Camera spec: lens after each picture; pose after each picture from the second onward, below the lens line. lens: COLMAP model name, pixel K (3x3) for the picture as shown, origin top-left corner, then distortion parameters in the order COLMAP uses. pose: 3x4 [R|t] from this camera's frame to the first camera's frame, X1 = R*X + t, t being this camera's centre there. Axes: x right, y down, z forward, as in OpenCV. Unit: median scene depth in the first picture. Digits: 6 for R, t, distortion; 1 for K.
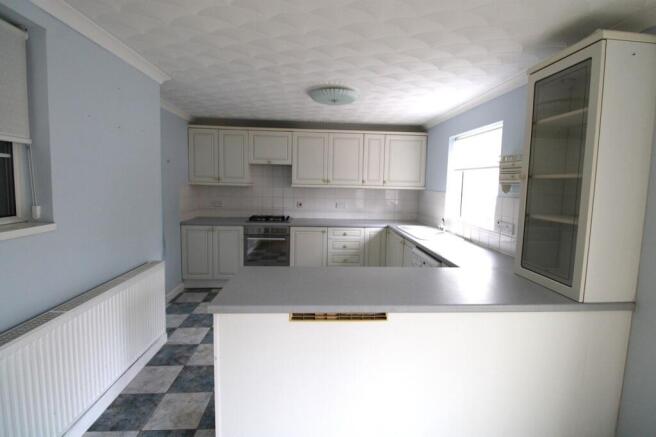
lens RADIAL K [[303.1, 0, 331.4], [0, 303.1, 209.0], [0, 0, 1]] dist [0.000468, -0.012650]
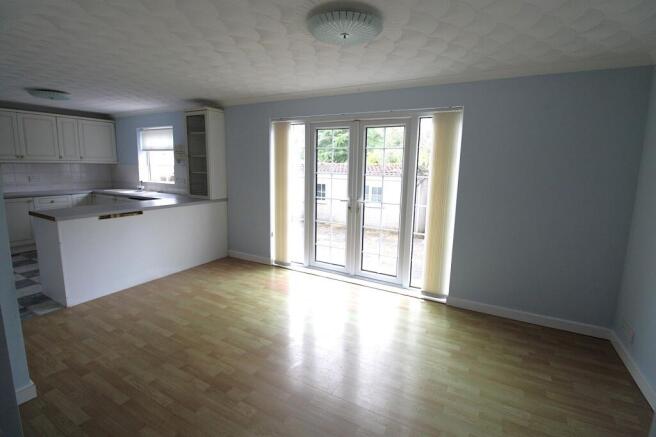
lens RADIAL K [[303.1, 0, 331.4], [0, 303.1, 209.0], [0, 0, 1]] dist [0.000468, -0.012650]
pose [[0.530058, -0.132291, 0.837578, -0.369655], [0.066871, 0.991200, 0.114236, 0.050546], [-0.845321, -0.004542, 0.534240, -0.565593]]
